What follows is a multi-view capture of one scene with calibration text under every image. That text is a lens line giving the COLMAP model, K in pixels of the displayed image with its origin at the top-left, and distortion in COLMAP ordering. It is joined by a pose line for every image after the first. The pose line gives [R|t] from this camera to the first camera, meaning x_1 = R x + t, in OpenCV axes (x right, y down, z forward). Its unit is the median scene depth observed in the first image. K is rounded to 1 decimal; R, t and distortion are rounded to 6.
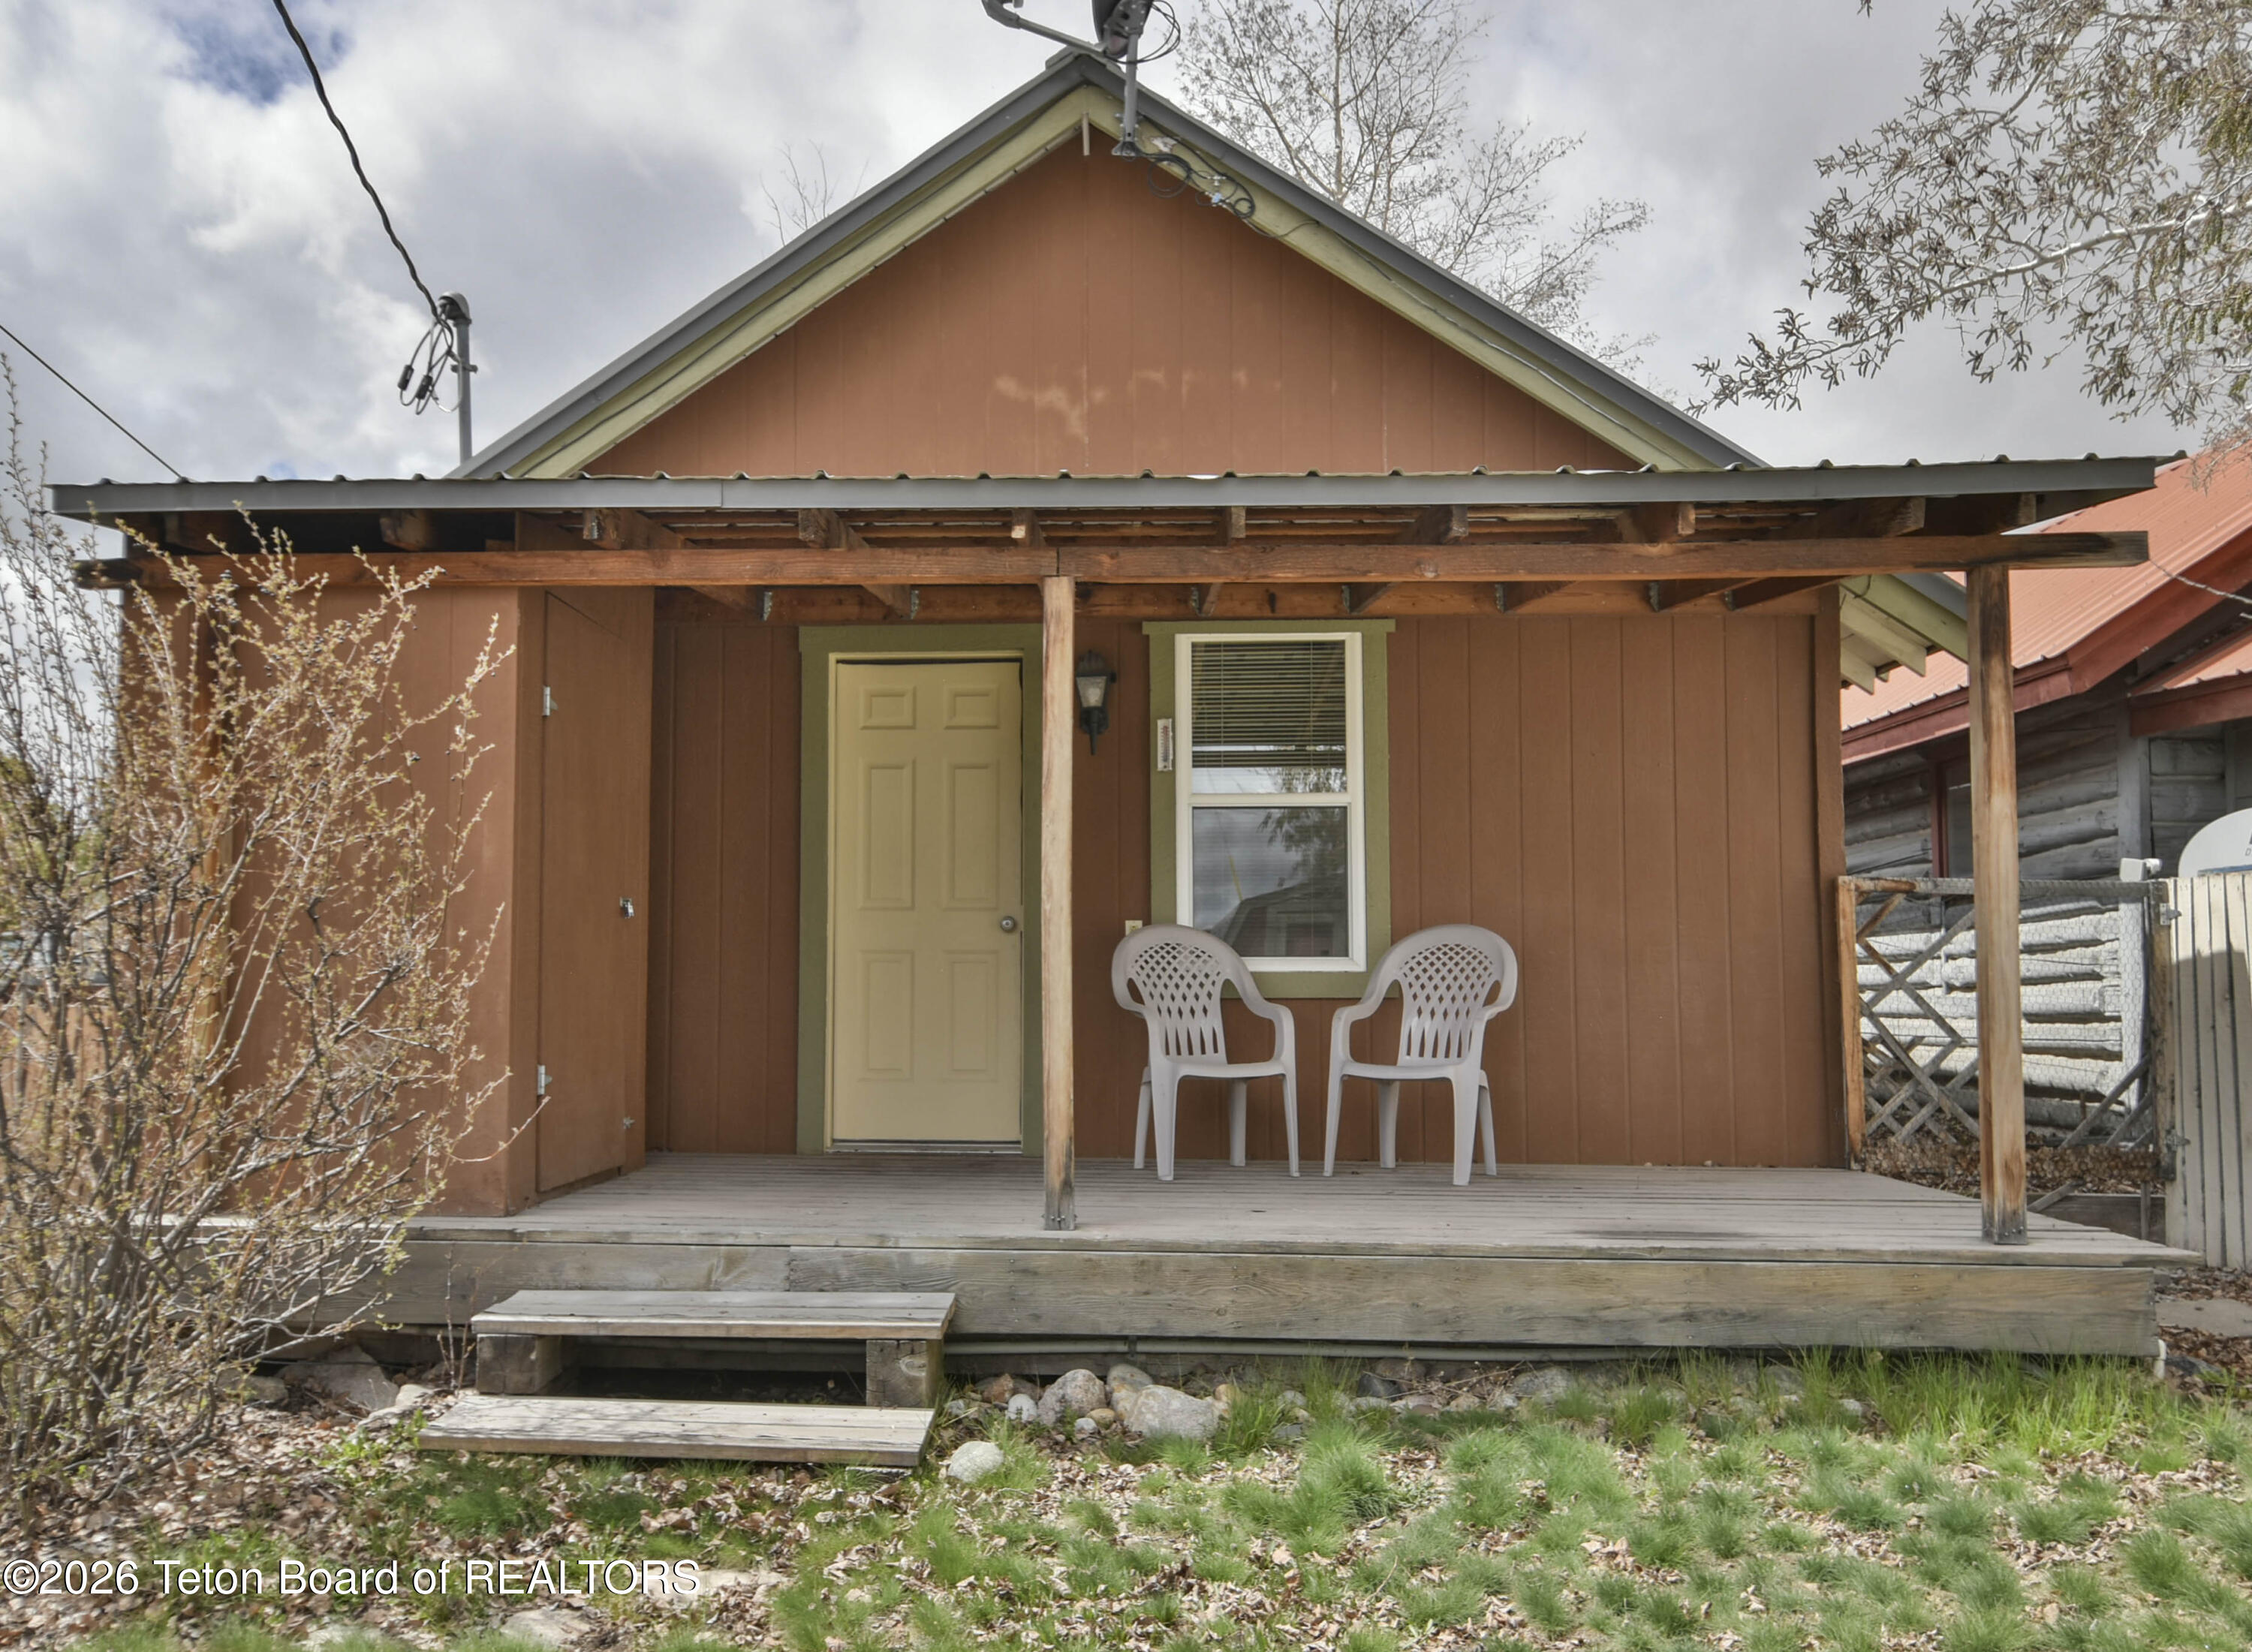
lens RADIAL K [[1673.5, 0, 1132.7], [0, 1673.5, 870.8], [0, 0, 1]] dist [-0.006115, 0.001941]
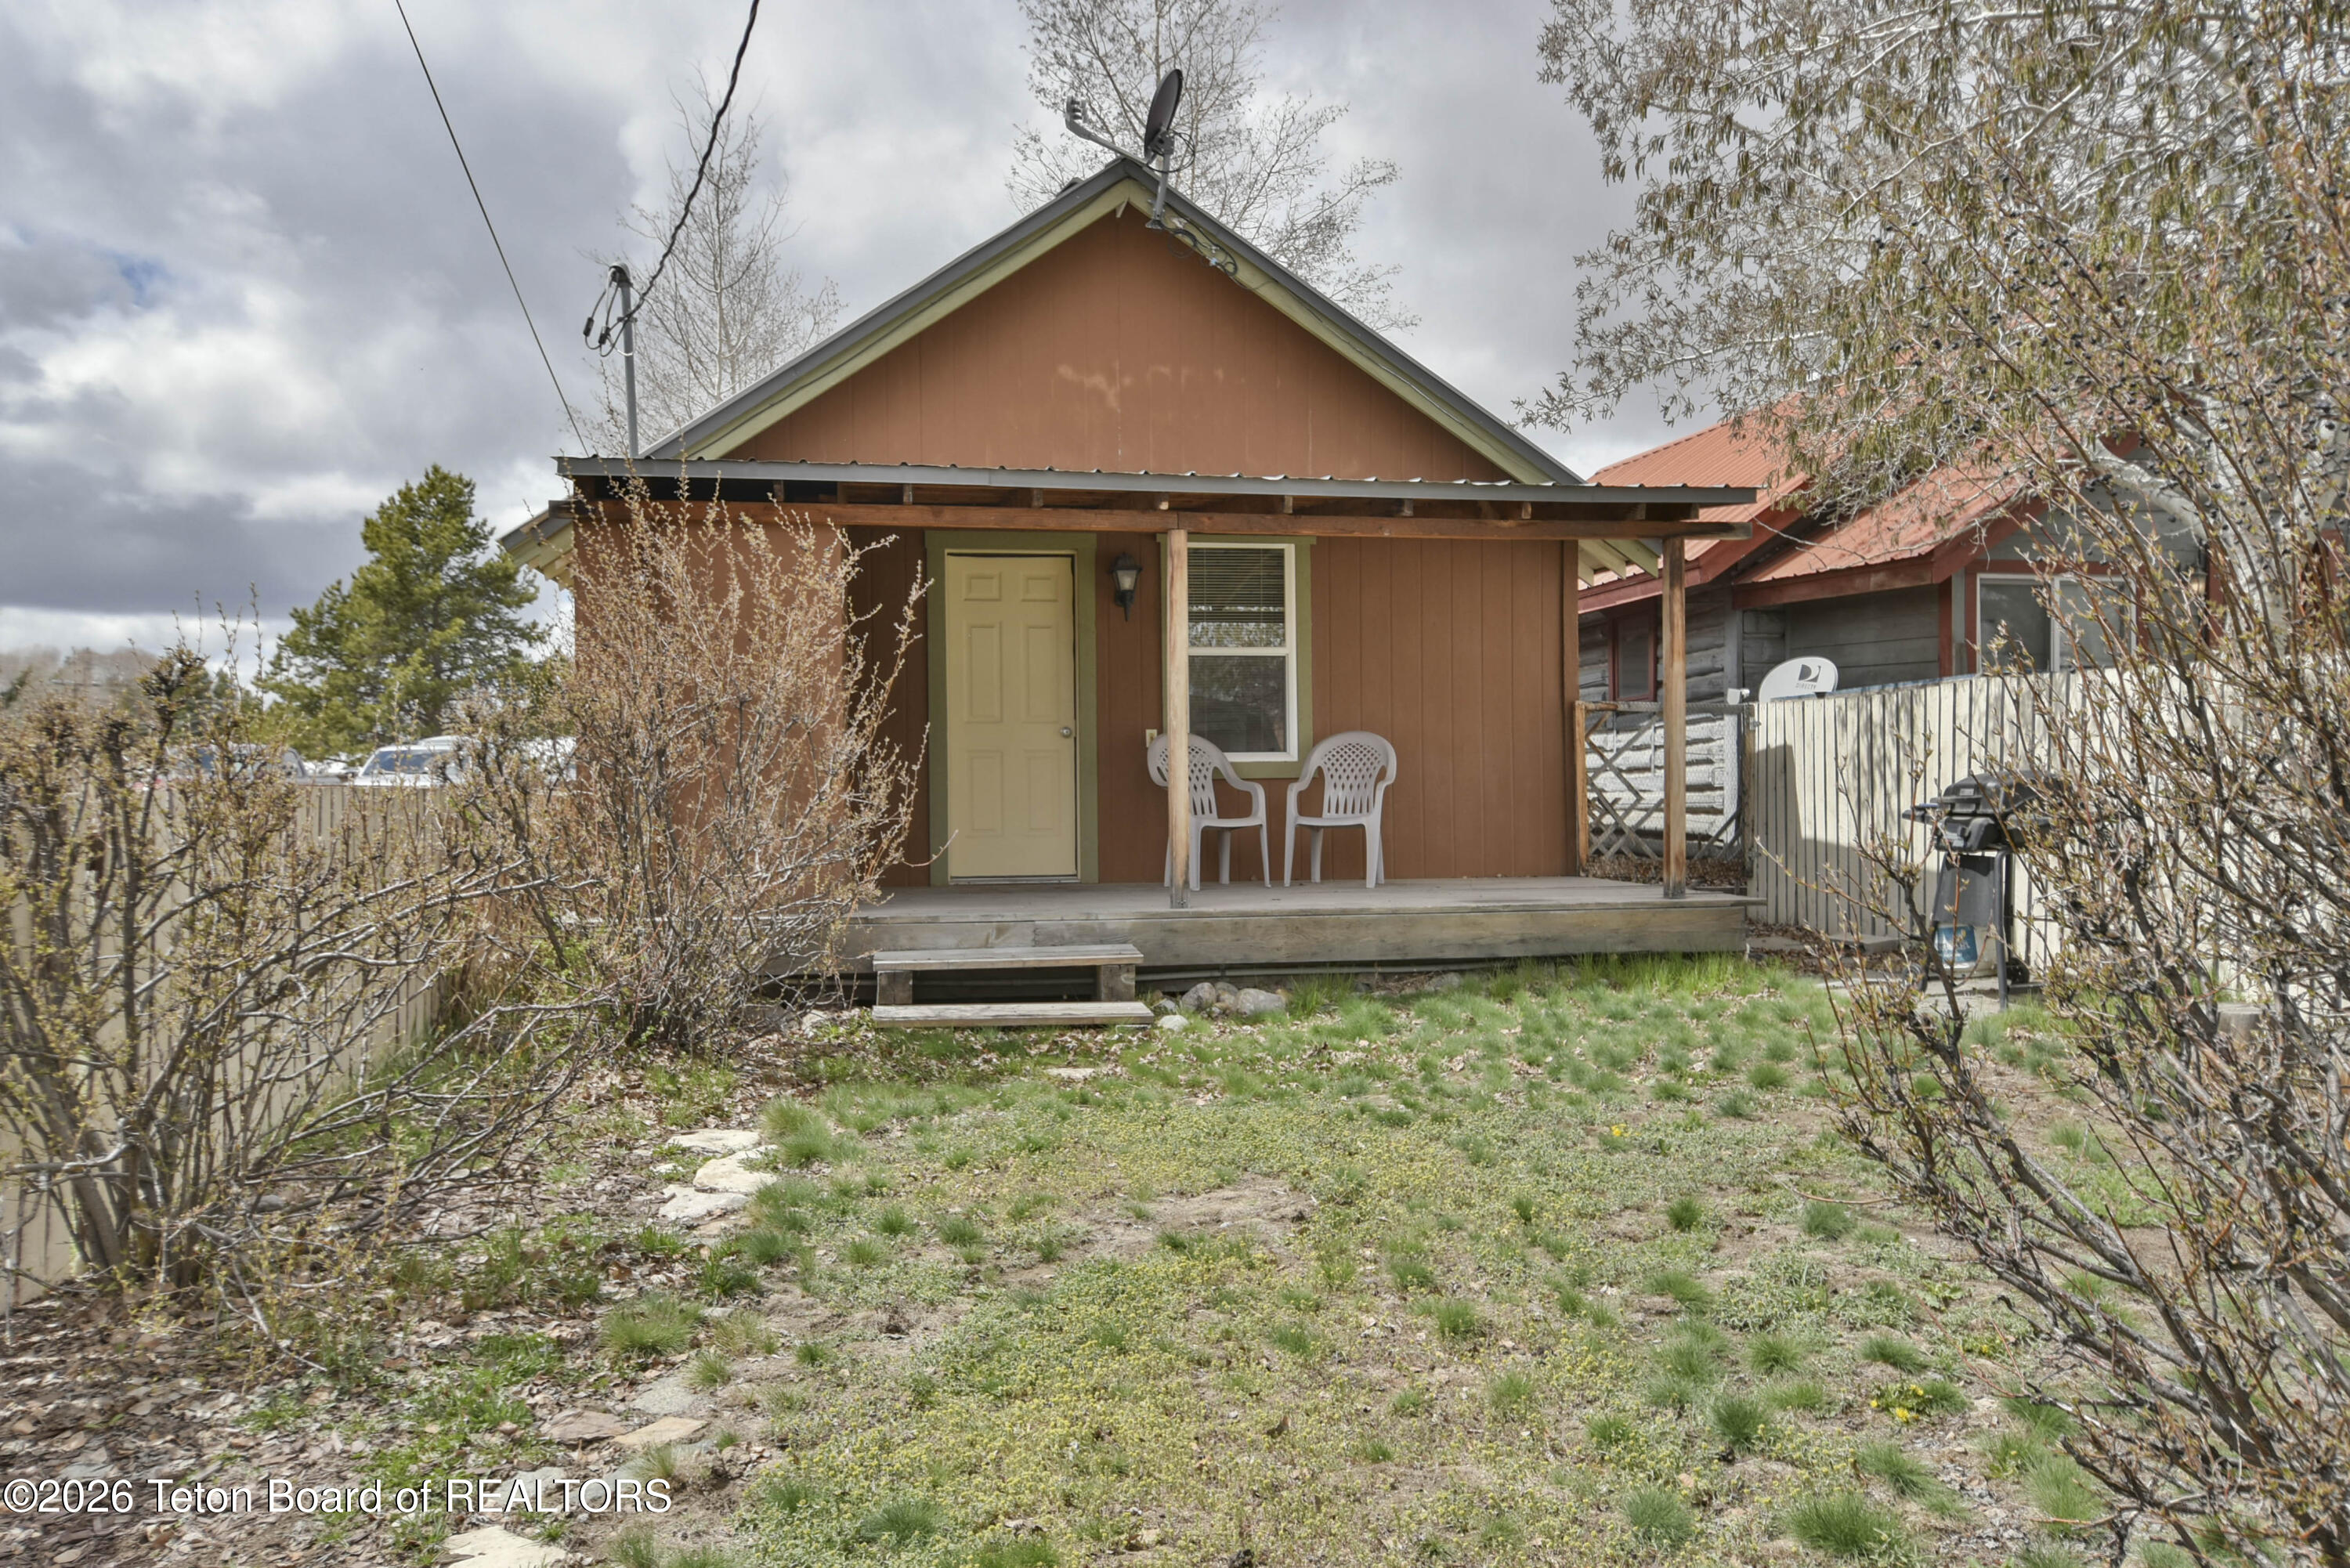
lens RADIAL K [[1691.1, 0, 1174.3], [0, 1691.1, 780.2], [0, 0, 1]] dist [-0.012597, -0.003001]
pose [[0.973249, -0.010633, 0.229505, -0.353909], [-0.004376, 0.997889, 0.064789, -0.025584], [-0.229709, -0.064061, 0.971149, -0.545899]]
